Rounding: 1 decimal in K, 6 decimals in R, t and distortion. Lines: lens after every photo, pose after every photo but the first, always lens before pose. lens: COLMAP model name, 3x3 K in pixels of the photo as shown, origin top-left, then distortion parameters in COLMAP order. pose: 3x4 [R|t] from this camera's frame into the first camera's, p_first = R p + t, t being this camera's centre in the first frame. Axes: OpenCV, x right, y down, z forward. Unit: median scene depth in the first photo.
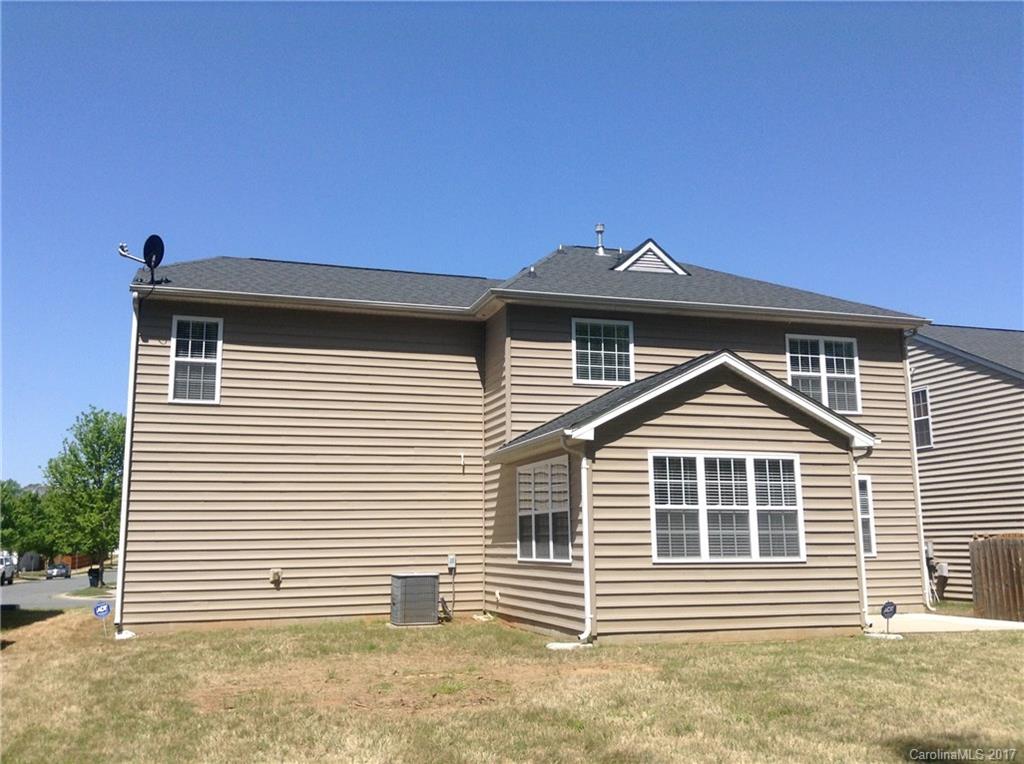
lens RADIAL K [[931.4, 0, 512.0], [0, 931.4, 382.0], [0, 0, 1]] dist [0.233667, -0.499184]
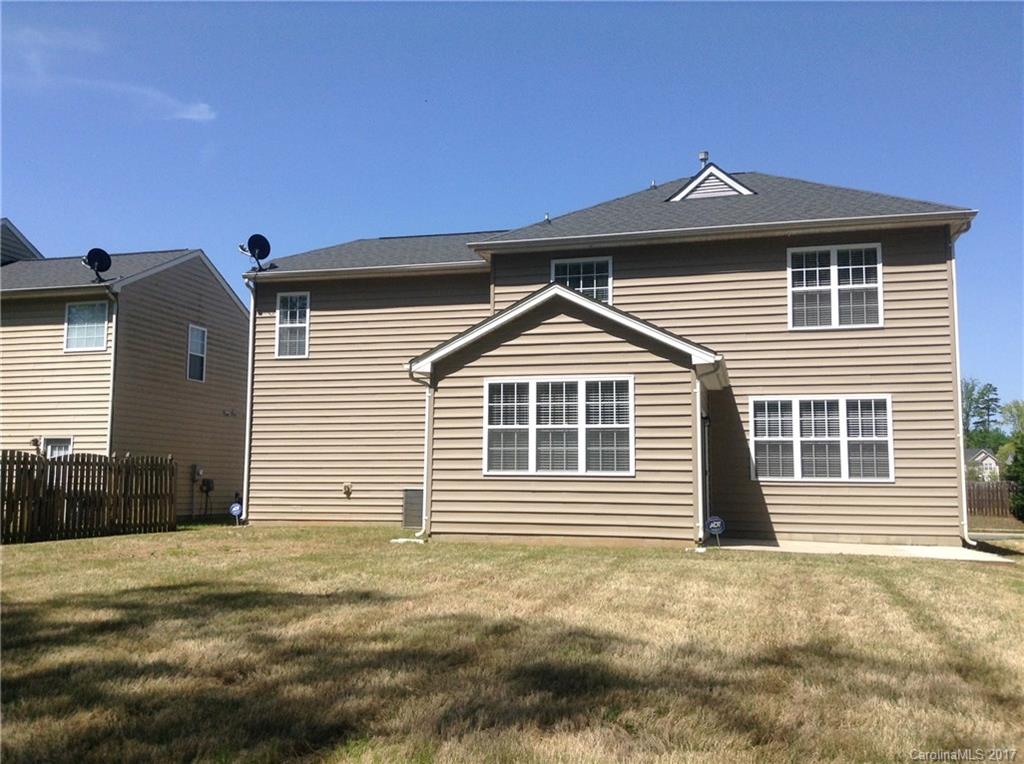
lens RADIAL K [[931.4, 0, 512.0], [0, 931.4, 382.0], [0, 0, 1]] dist [0.233667, -0.499184]
pose [[0.843696, -0.043458, -0.535059, 0.743697], [0.073993, 0.996619, 0.035726, 0.037405], [0.531697, -0.069733, 0.844059, 0.058888]]
